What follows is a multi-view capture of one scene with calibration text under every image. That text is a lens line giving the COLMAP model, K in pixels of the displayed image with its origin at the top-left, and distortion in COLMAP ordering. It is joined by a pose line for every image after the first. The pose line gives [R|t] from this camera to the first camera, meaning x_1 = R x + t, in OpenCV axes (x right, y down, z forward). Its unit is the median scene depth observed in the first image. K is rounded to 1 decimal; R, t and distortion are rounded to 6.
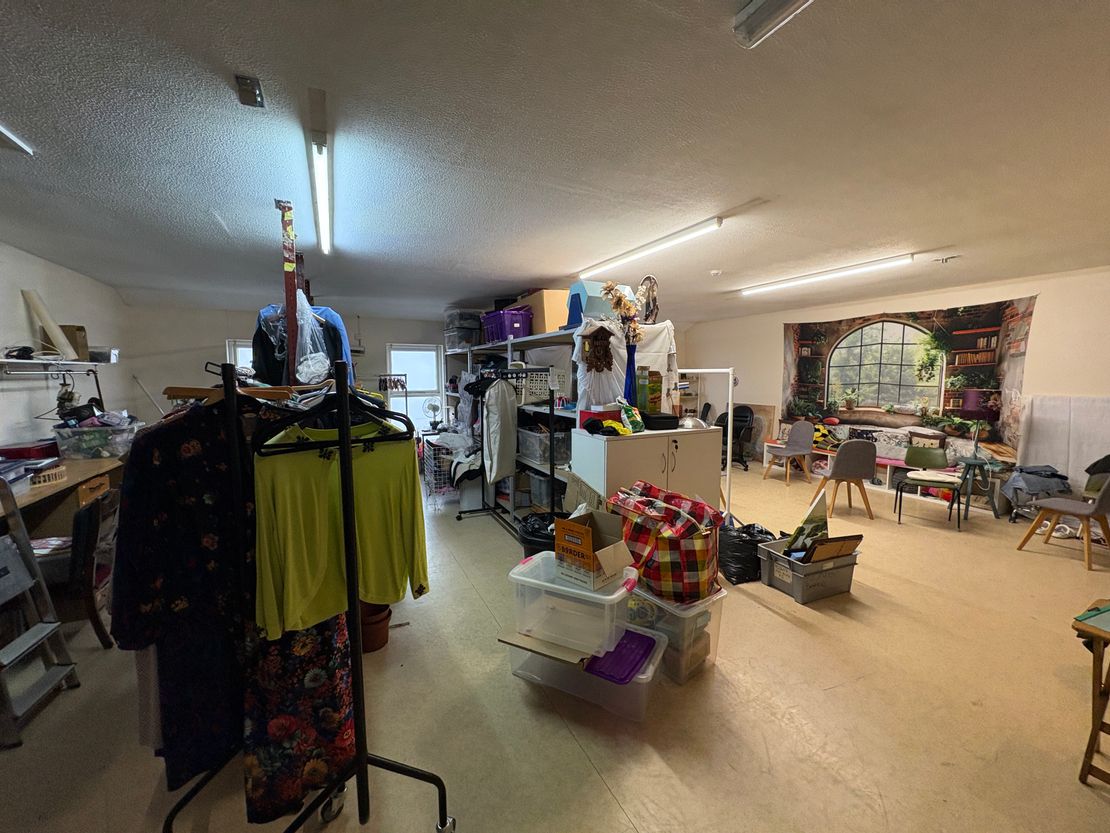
lens RADIAL K [[442.6, 0, 555.0], [0, 442.6, 416.5], [0, 0, 1]] dist [0.000123, 0.000078]
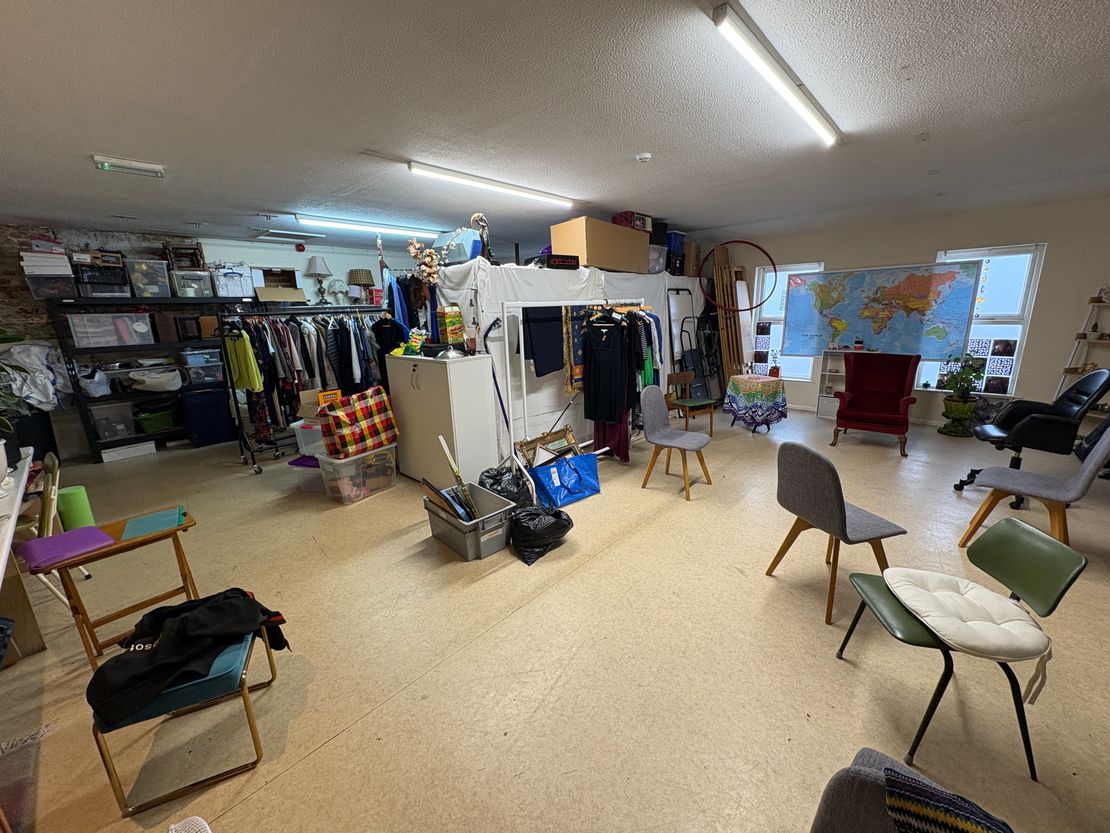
lens RADIAL K [[442.6, 0, 555.0], [0, 442.6, 416.5], [0, 0, 1]] dist [0.000123, 0.000078]
pose [[0.359412, 0.228595, -0.904747, 1.523697], [-0.066192, 0.973335, 0.219630, -0.099944], [0.930829, -0.019051, 0.364959, 0.870542]]
